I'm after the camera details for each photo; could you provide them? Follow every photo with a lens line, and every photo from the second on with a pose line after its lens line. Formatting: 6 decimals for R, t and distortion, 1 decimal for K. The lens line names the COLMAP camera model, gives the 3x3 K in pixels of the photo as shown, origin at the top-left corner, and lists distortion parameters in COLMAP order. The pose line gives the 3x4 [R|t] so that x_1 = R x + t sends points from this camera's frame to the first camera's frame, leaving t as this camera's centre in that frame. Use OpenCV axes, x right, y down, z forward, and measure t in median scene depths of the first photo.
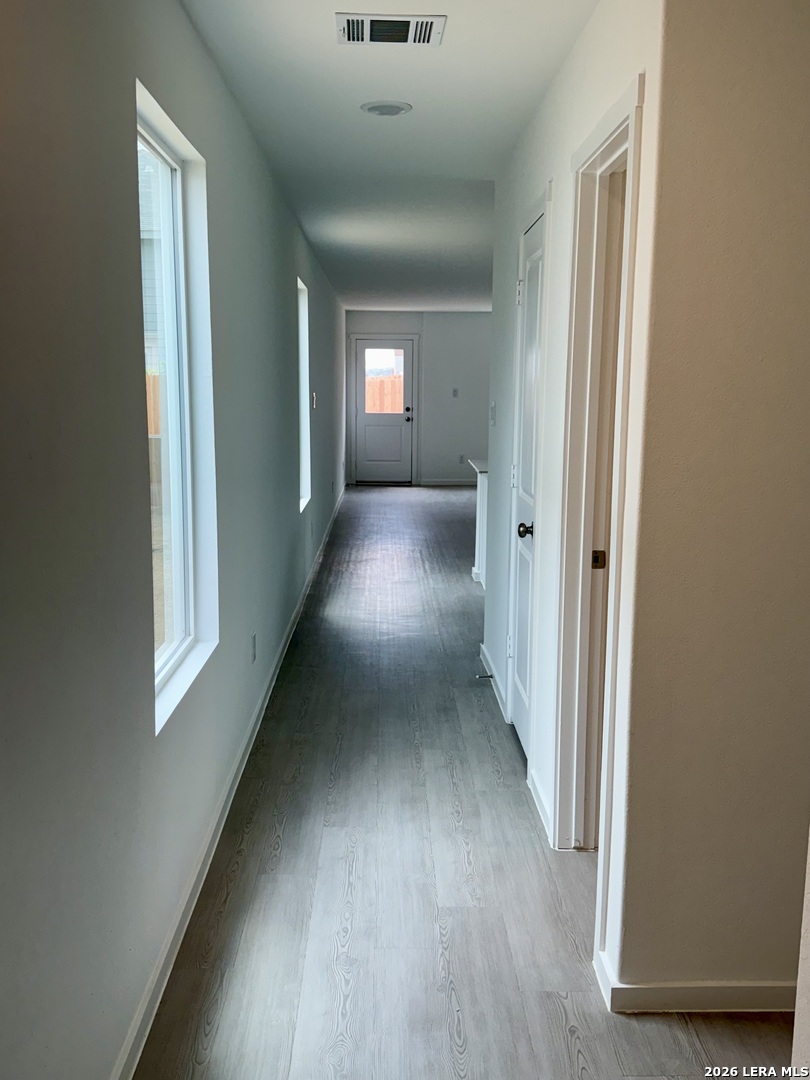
lens RADIAL K [[1009.0, 0, 405.0], [0, 1009.0, 540.0], [0, 0, 1]] dist [0.001317, 0.000235]
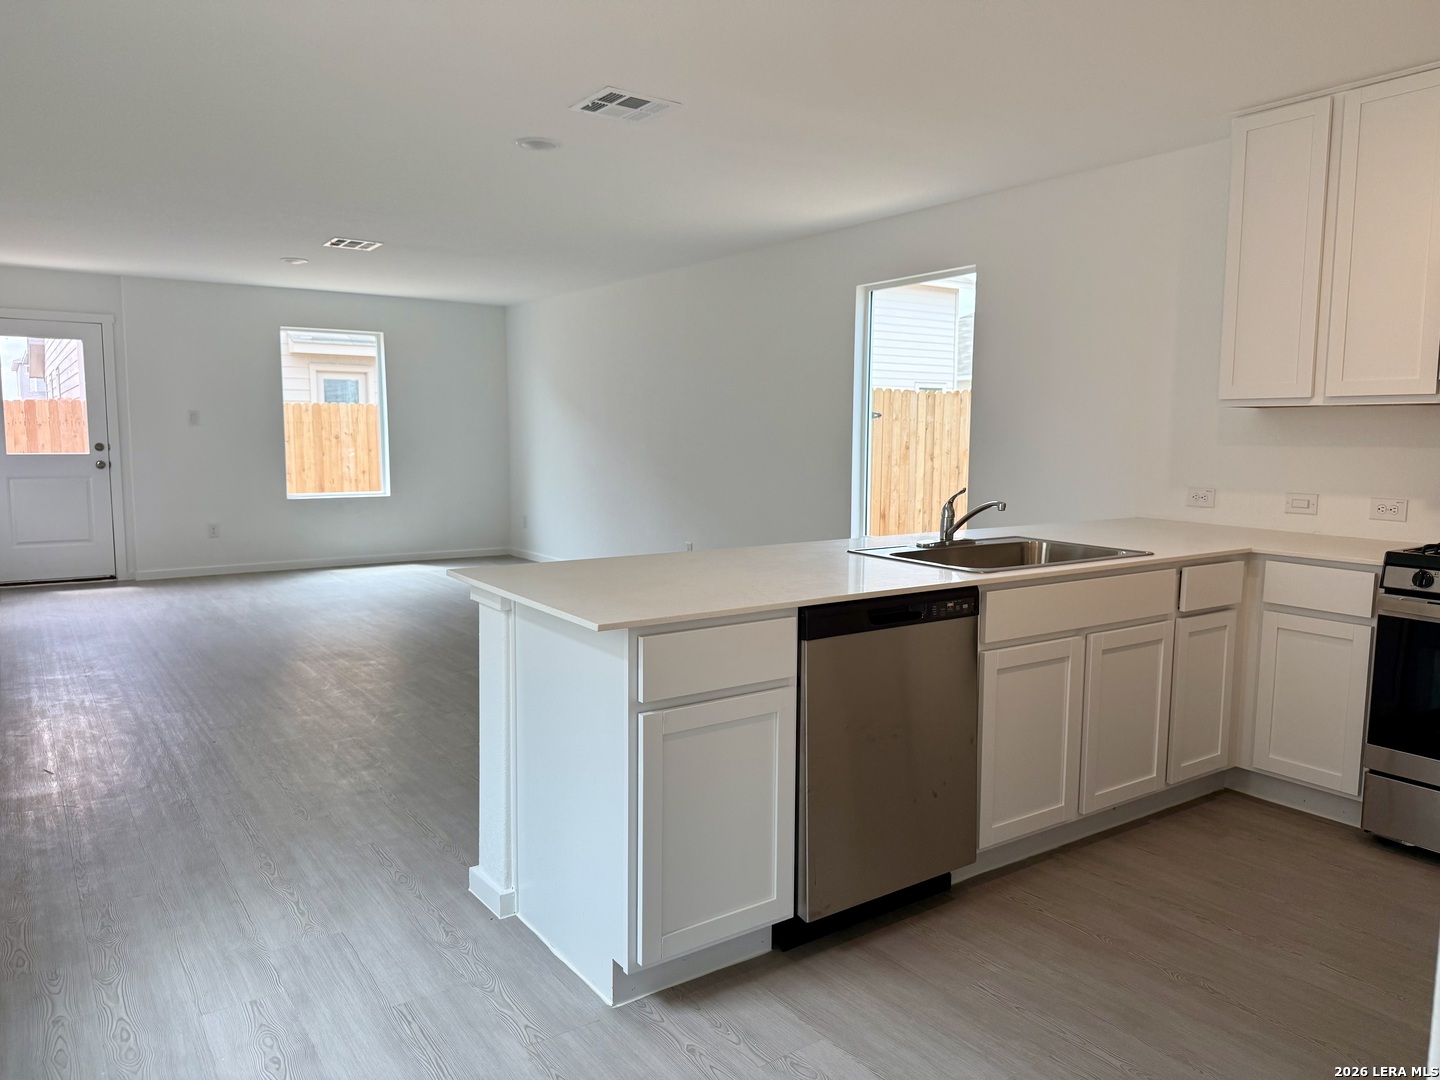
lens RADIAL K [[1012.2, 0, 725.9], [0, 1012.2, 543.3], [0, 0, 1]] dist [0.105641, -0.156182]
pose [[0.829606, -0.061202, 0.554986, -0.029562], [0.082542, 0.996496, -0.013496, -0.041876], [-0.552215, 0.057006, 0.831751, 0.351776]]
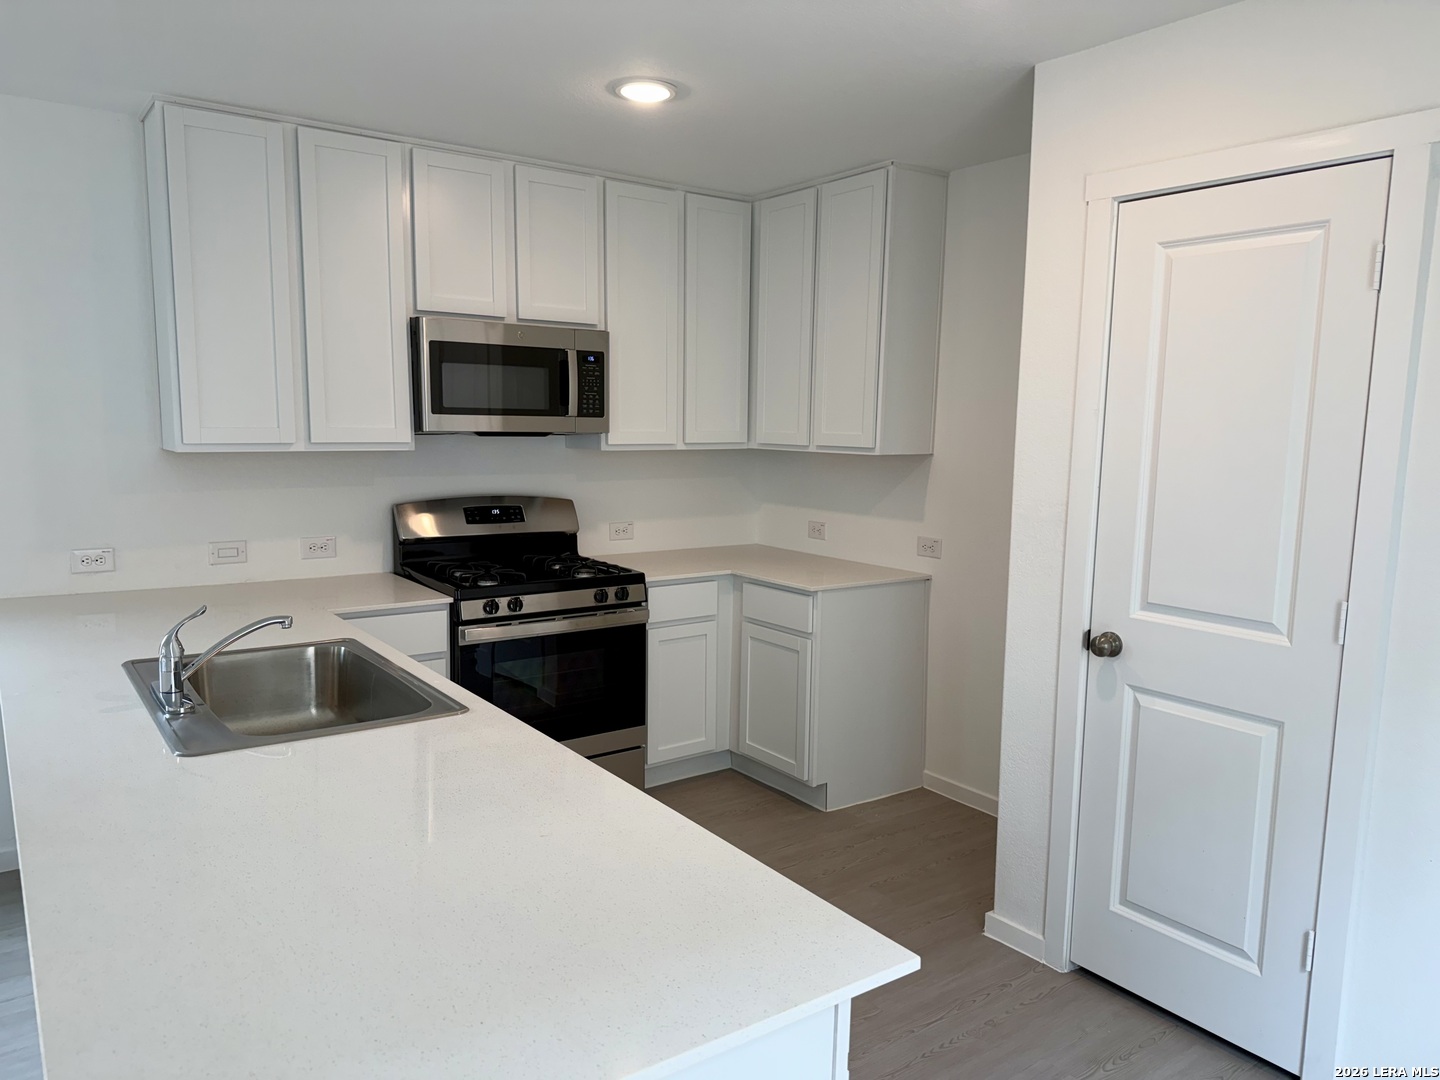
lens RADIAL K [[1007.5, 0, 711.2], [0, 1007.5, 550.7], [0, 0, 1]] dist [0.054348, -0.064430]
pose [[-0.561739, -0.124073, 0.817958, -0.021840], [0.107911, 0.969255, 0.221131, -0.087798], [-0.820247, 0.212485, -0.531080, 0.535282]]
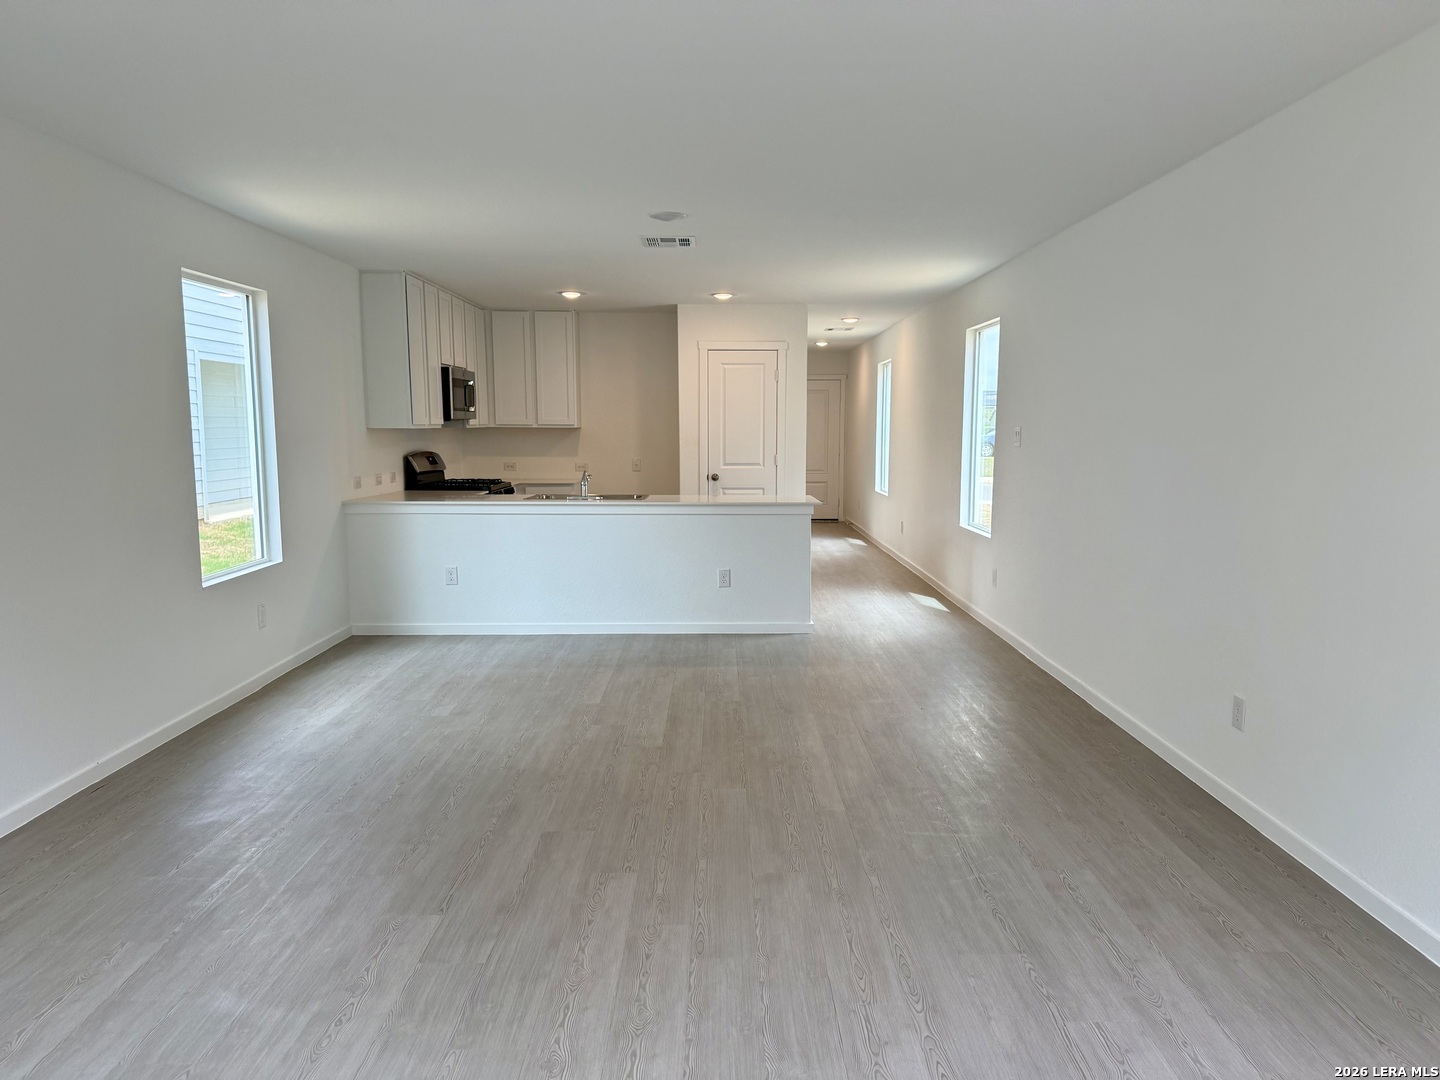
lens RADIAL K [[1012.2, 0, 725.9], [0, 1012.2, 543.3], [0, 0, 1]] dist [0.105641, -0.156182]
pose [[-0.999850, -0.009940, 0.014212, 0.072298], [-0.005759, 0.963253, 0.268534, -0.154865], [-0.016359, 0.268412, -0.963165, 1.014716]]
